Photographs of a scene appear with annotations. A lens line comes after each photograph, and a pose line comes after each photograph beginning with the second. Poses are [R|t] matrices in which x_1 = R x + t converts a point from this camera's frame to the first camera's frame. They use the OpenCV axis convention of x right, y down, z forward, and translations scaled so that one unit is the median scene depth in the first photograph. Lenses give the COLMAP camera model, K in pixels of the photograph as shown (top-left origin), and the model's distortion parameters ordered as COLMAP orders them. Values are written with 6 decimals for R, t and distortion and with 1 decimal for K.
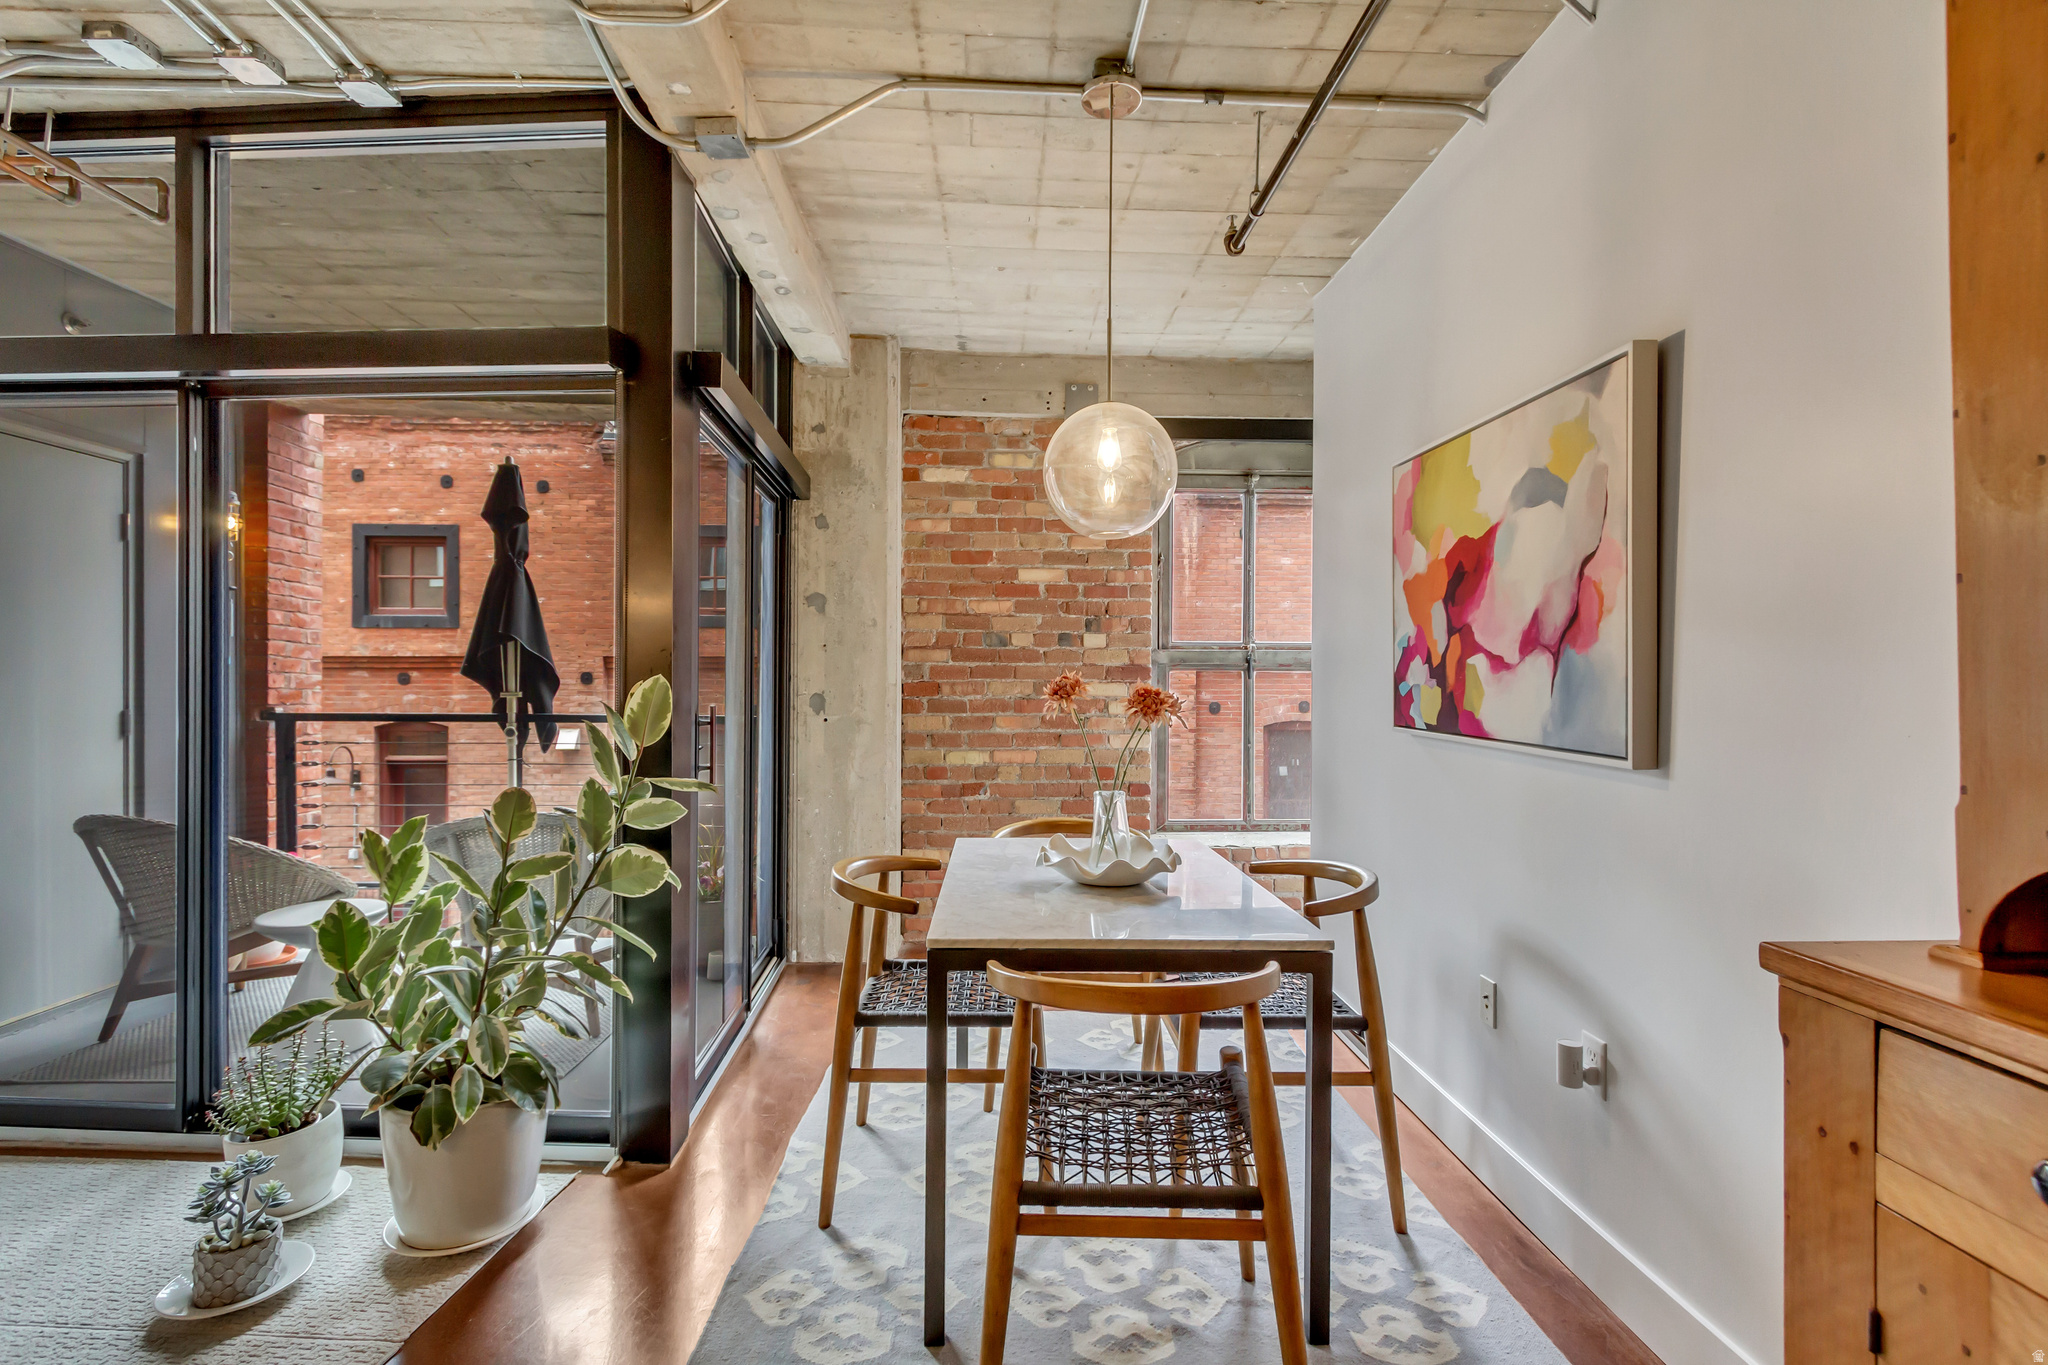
lens RADIAL K [[940.3, 0, 1023.4], [0, 940.3, 688.4], [0, 0, 1]] dist [0.002464, -0.000663]
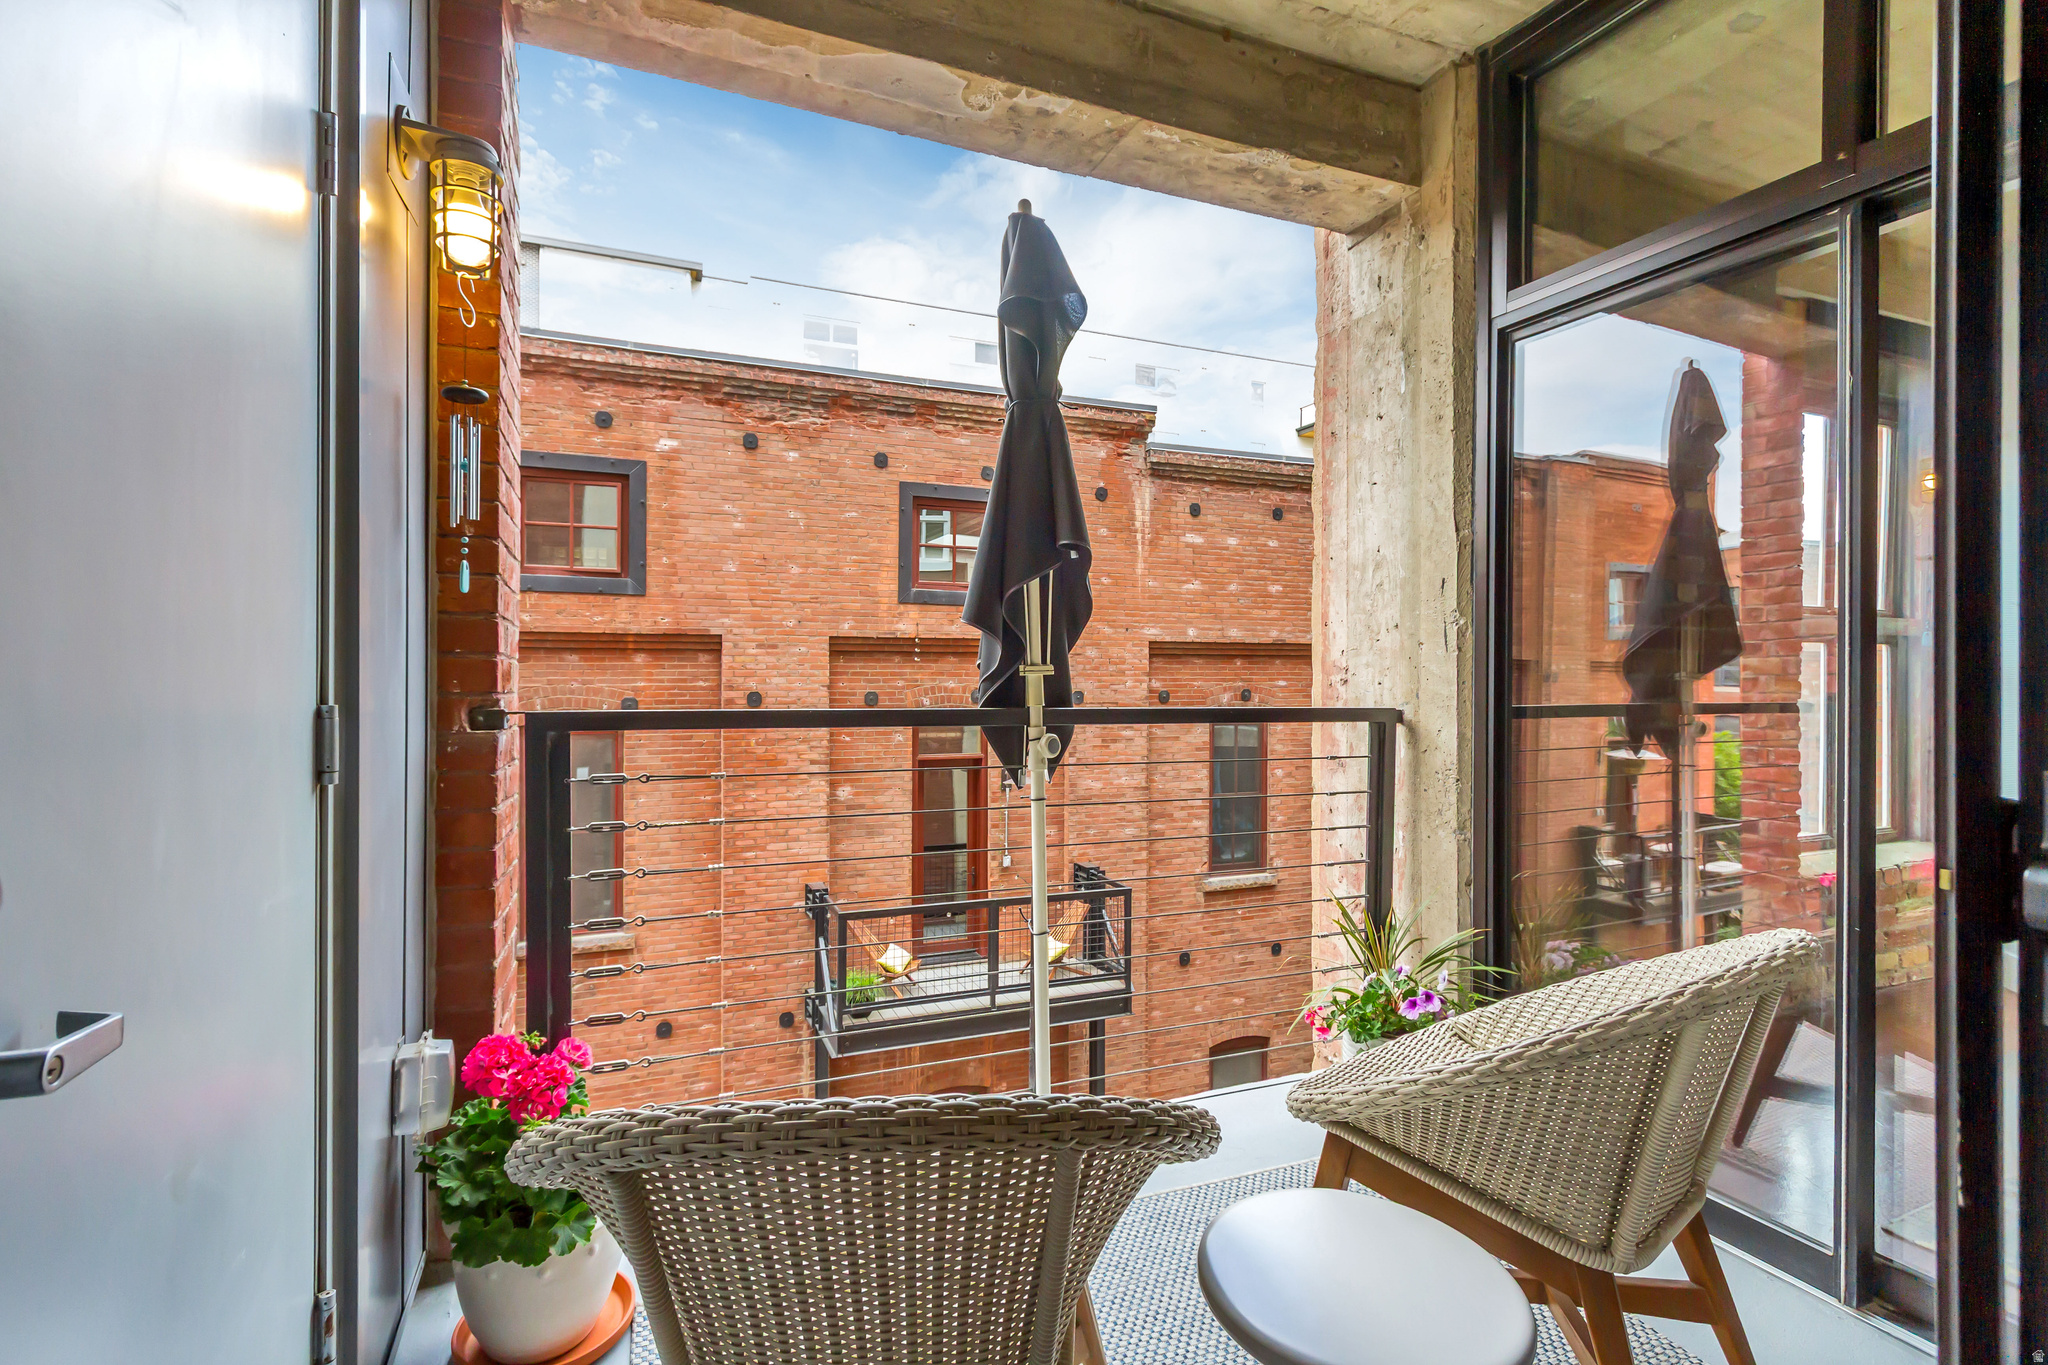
lens RADIAL K [[943.7, 0, 1020.4], [0, 943.7, 679.7], [0, 0, 1]] dist [0.002276, -0.000240]
pose [[0.939852, -0.001144, 0.341579, -0.710506], [0.001312, 0.999999, -0.000260, 0.011512], [-0.341579, 0.000692, 0.939853, 0.516685]]
